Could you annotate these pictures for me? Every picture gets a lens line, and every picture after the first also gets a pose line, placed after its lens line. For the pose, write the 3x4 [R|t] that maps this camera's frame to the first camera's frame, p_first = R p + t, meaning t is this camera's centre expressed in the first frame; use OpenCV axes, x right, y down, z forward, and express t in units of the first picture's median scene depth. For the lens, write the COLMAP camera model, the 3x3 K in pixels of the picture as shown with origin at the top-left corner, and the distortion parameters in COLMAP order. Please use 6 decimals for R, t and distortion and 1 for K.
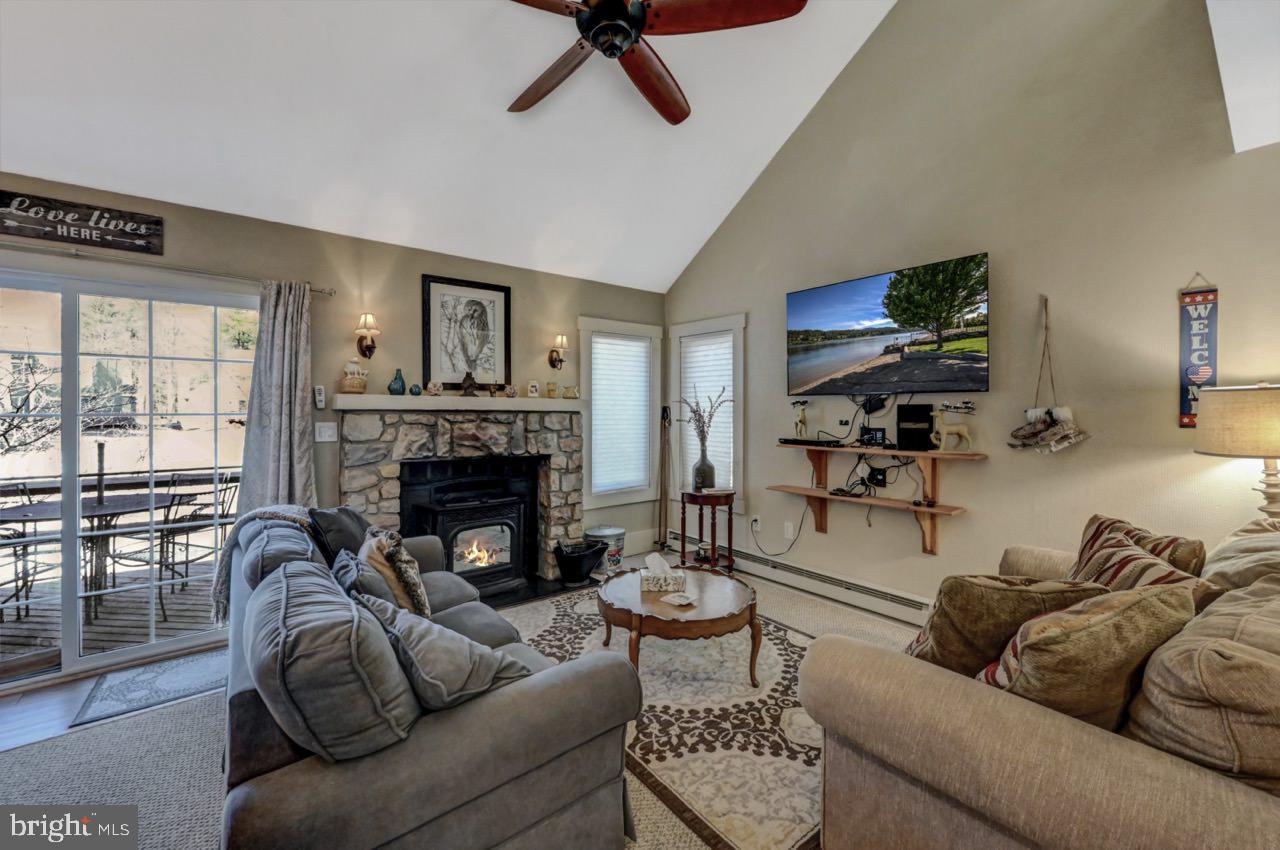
lens RADIAL K [[516.5, 0, 641.5], [0, 516.5, 410.2], [0, 0, 1]] dist [-0.000493, 0.000900]
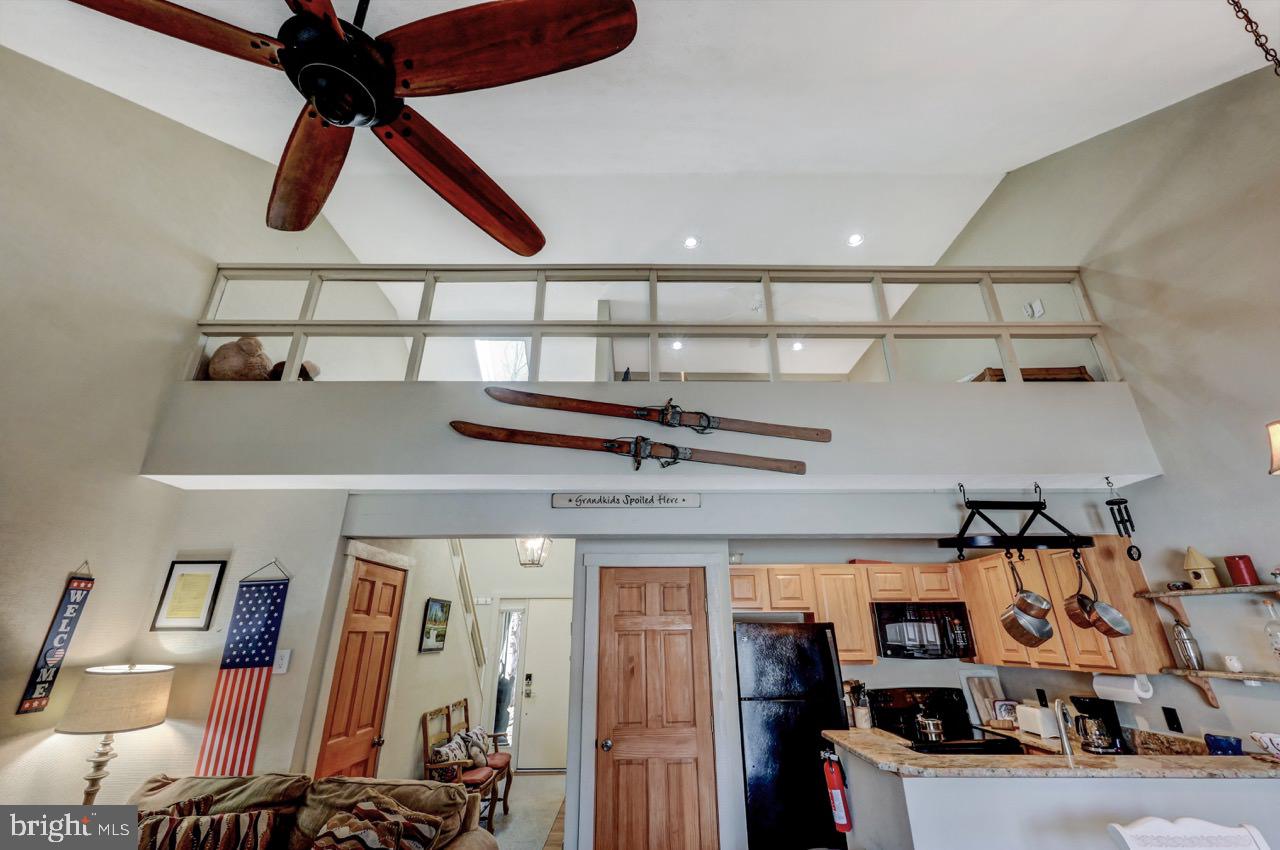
lens RADIAL K [[516.5, 0, 654.3], [0, 516.5, 430.3], [0, 0, 1]] dist [-0.000493, 0.000900]
pose [[-0.791486, 0.222246, 0.569348, -0.411267], [0.007904, 0.935187, -0.354065, -0.074799], [-0.611137, -0.275737, -0.741944, 0.726187]]
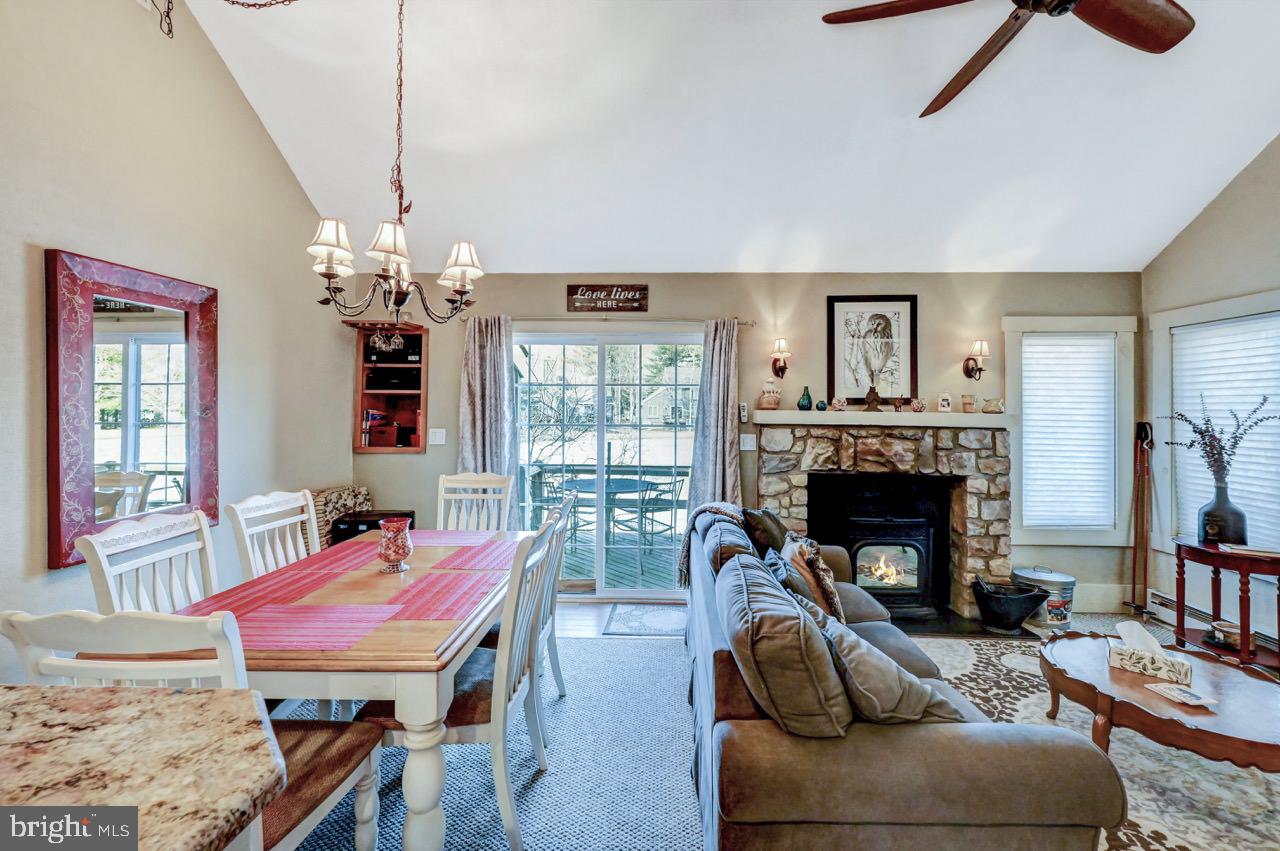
lens RADIAL K [[516.5, 0, 644.5], [0, 516.5, 404.9], [0, 0, 1]] dist [-0.000493, 0.000900]
pose [[0.757708, -0.003225, -0.652585, -0.017001], [-0.009726, 0.999821, -0.016234, -0.019061], [0.652521, 0.018648, 0.757541, -0.045084]]
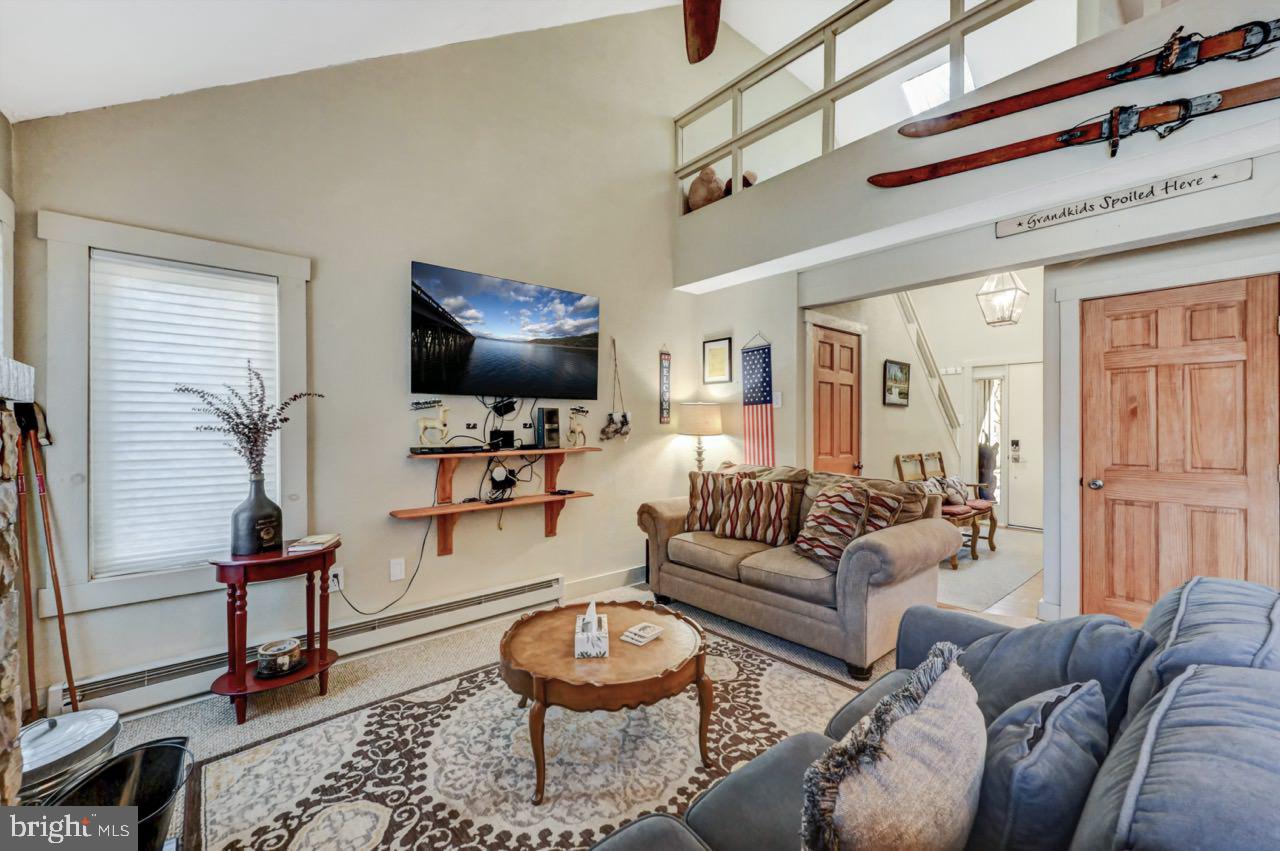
lens RADIAL K [[516.5, 0, 633.3], [0, 516.5, 425.7], [0, 0, 1]] dist [-0.000493, 0.000900]
pose [[-0.024968, -0.005821, 0.999671, -0.530656], [0.003626, 0.999976, 0.005913, 0.018599], [-0.999682, 0.003773, -0.024946, 0.727351]]
